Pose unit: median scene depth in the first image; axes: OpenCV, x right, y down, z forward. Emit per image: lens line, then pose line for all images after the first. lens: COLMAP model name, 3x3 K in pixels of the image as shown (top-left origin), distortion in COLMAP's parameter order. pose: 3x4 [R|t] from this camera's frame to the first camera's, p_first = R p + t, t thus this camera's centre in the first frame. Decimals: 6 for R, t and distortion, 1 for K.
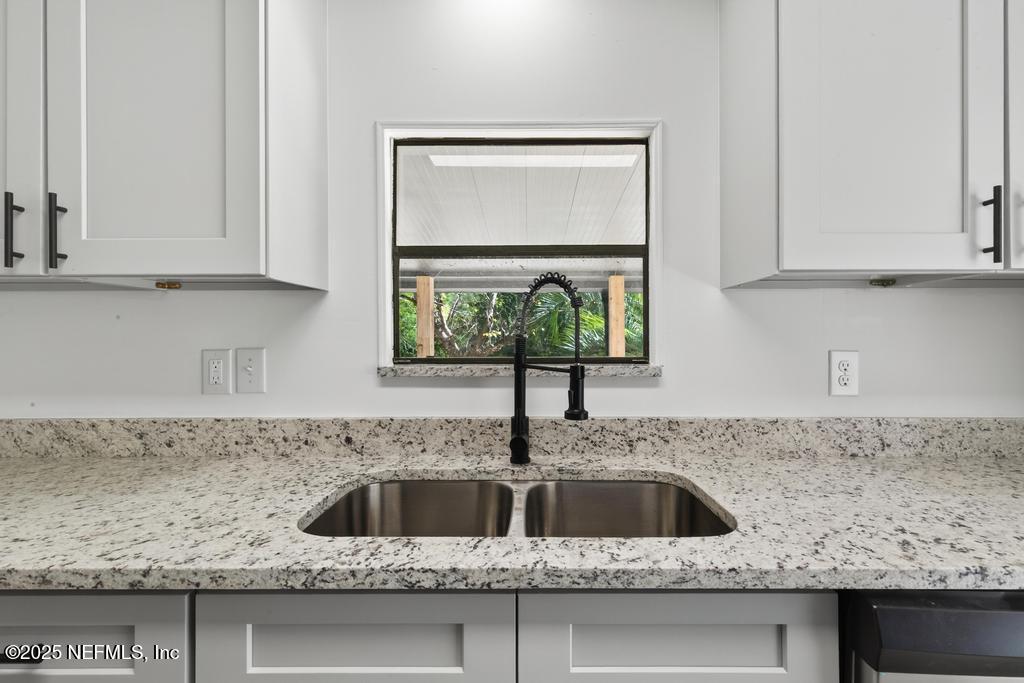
lens RADIAL K [[480.0, 0, 512.0], [0, 480.0, 341.5], [0, 0, 1]] dist [0.000377, -0.000233]
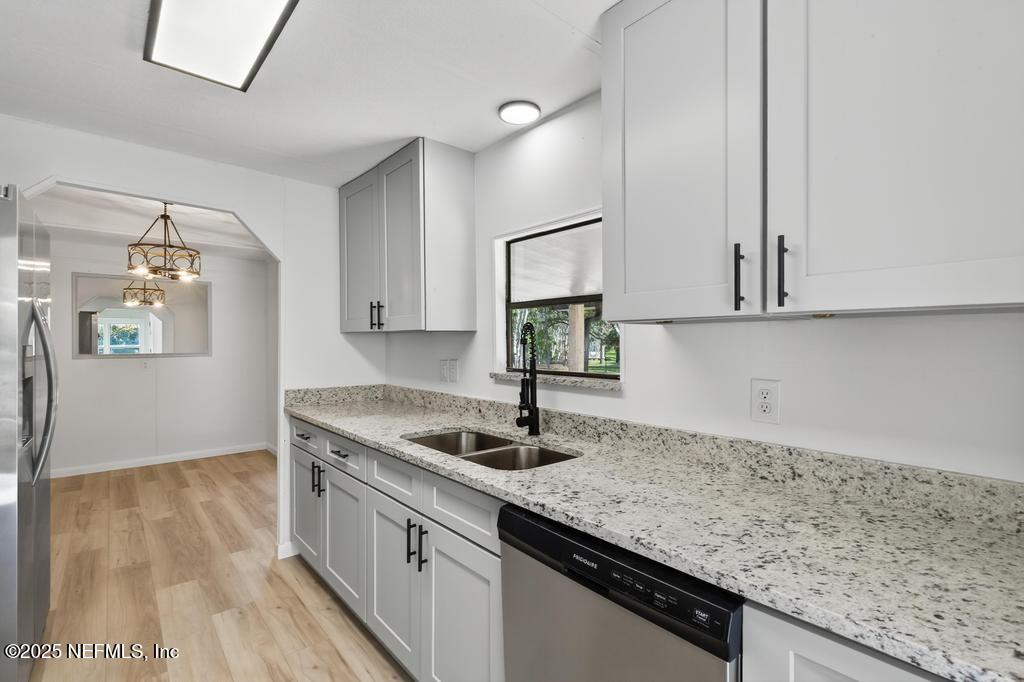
lens RADIAL K [[480.0, 0, 512.0], [0, 480.0, 341.0], [0, 0, 1]] dist [0.000377, -0.000233]
pose [[0.648704, 0.001792, -0.761039, 1.164242], [-0.003381, 0.999994, -0.000528, -0.066412], [0.761033, 0.002916, 0.648706, -0.123978]]
